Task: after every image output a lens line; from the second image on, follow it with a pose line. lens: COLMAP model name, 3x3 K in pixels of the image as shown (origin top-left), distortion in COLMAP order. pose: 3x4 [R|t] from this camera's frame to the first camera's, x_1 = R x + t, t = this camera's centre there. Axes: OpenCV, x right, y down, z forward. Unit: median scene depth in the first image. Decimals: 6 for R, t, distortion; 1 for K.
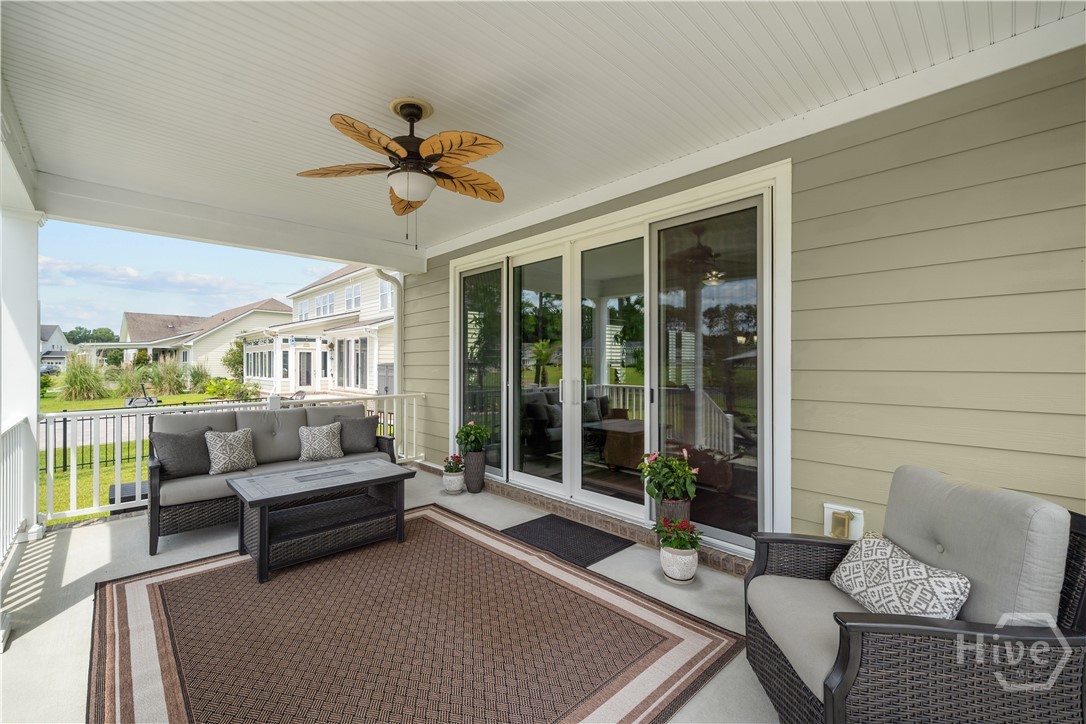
lens RADIAL K [[455.5, 0, 532.3], [0, 455.5, 362.9], [0, 0, 1]] dist [0.007086, -0.000680]
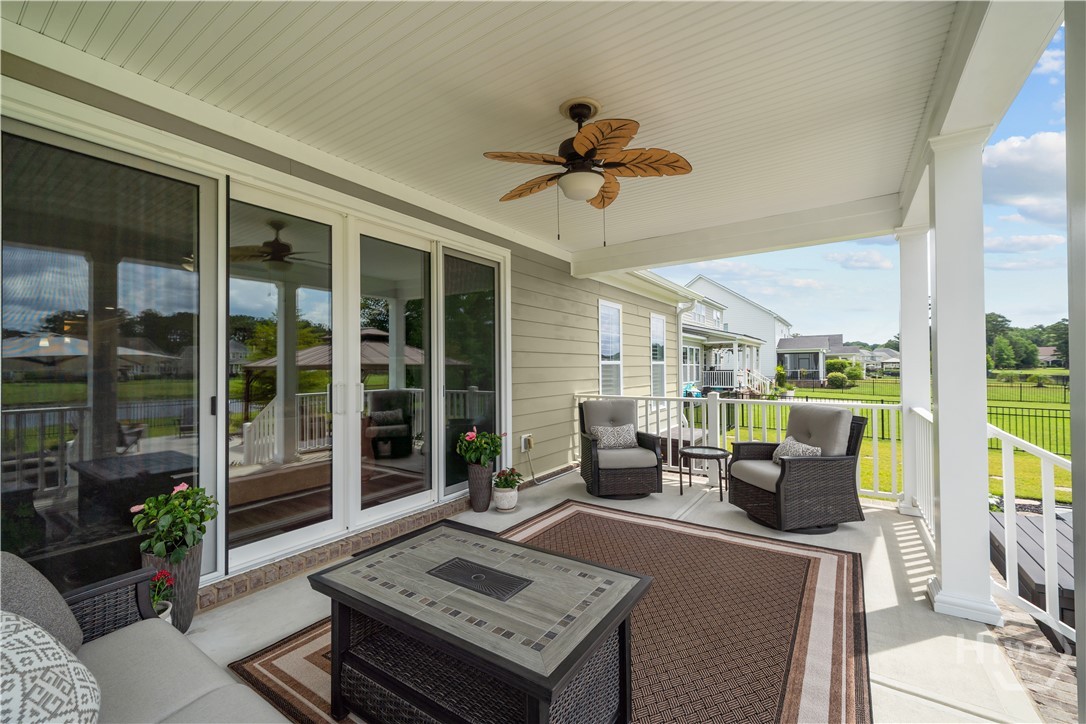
lens RADIAL K [[455.5, 0, 535.3], [0, 455.5, 360.2], [0, 0, 1]] dist [0.007086, -0.000680]
pose [[-0.223722, 0.006046, 0.974634, -0.917461], [0.001398, 0.999982, -0.005882, -0.001226], [-0.974652, 0.000047, -0.223727, 0.996386]]
